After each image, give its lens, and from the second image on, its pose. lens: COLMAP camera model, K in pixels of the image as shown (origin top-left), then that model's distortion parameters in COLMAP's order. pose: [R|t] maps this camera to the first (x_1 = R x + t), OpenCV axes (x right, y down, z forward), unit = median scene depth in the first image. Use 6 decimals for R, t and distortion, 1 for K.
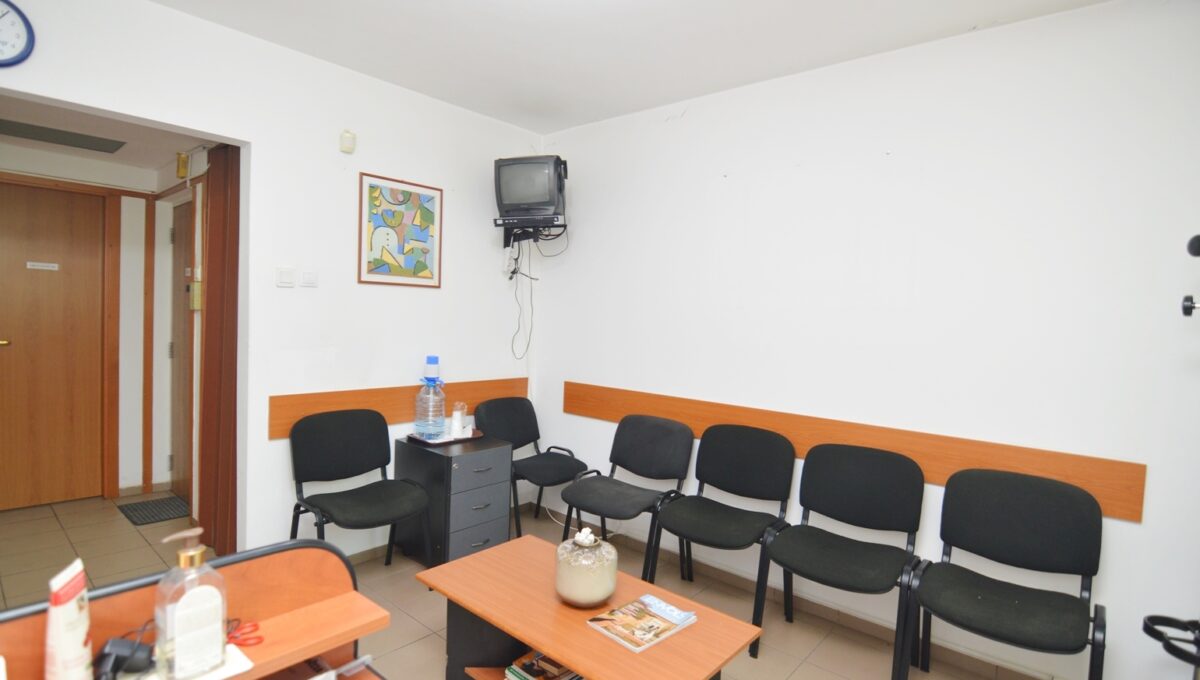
lens RADIAL K [[590.0, 0, 594.2], [0, 590.0, 339.3], [0, 0, 1]] dist [-0.001125, -0.014247]
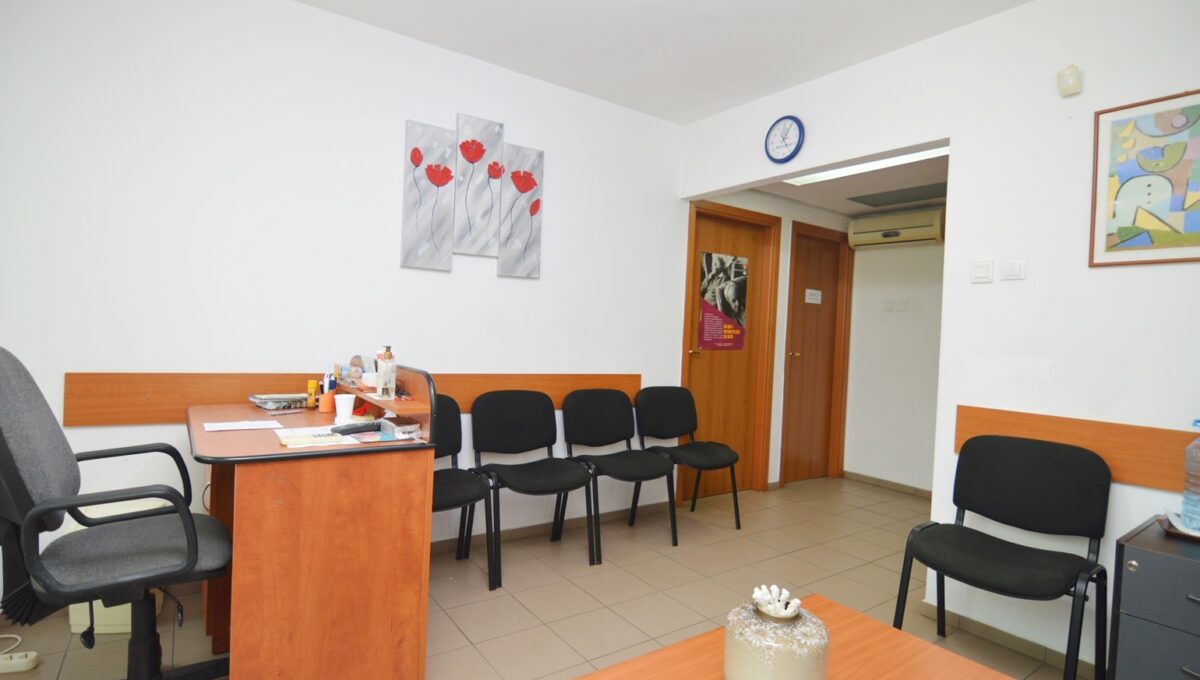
lens RADIAL K [[590.0, 0, 594.2], [0, 590.0, 339.3], [0, 0, 1]] dist [-0.001125, -0.014247]
pose [[-0.238570, -0.036609, -0.970435, 0.402053], [-0.093729, 0.995492, -0.014512, 0.053945], [0.966591, 0.087496, -0.240926, 0.582545]]
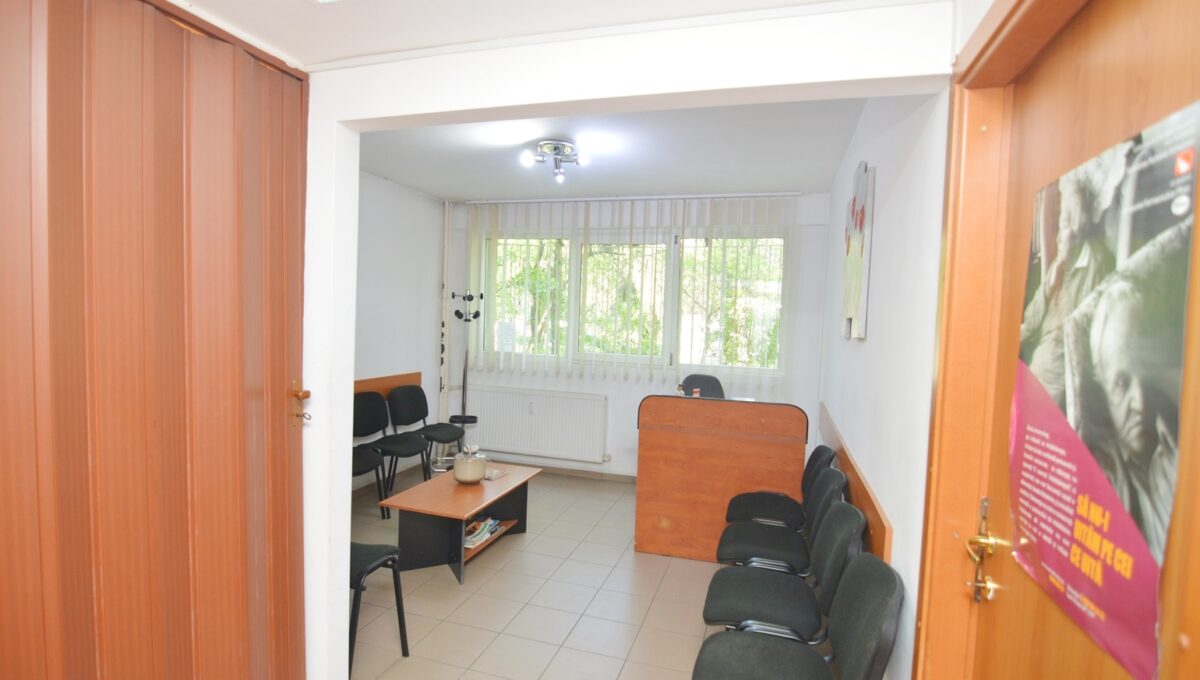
lens RADIAL K [[578.3, 0, 600.0], [0, 578.3, 340.0], [0, 0, 1]] dist [0.001112, -0.012497]
pose [[-0.410361, -0.090164, 0.907455, -1.156077], [-0.017057, 0.995685, 0.091216, -0.123505], [-0.911764, 0.021953, -0.410128, 0.859423]]
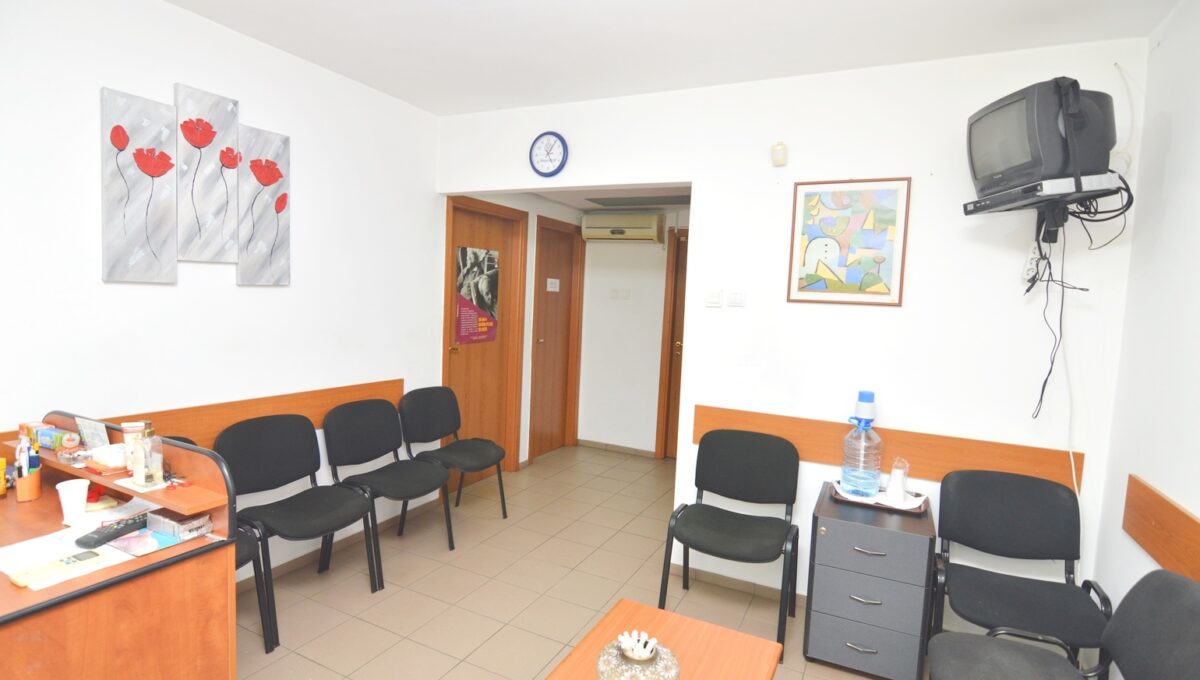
lens RADIAL K [[590.0, 0, 594.2], [0, 590.0, 339.3], [0, 0, 1]] dist [-0.001125, -0.014247]
pose [[0.249056, 0.046341, -0.967380, 0.416376], [-0.074527, 0.996810, 0.028563, -0.038726], [0.965617, 0.064982, 0.251715, 0.456260]]
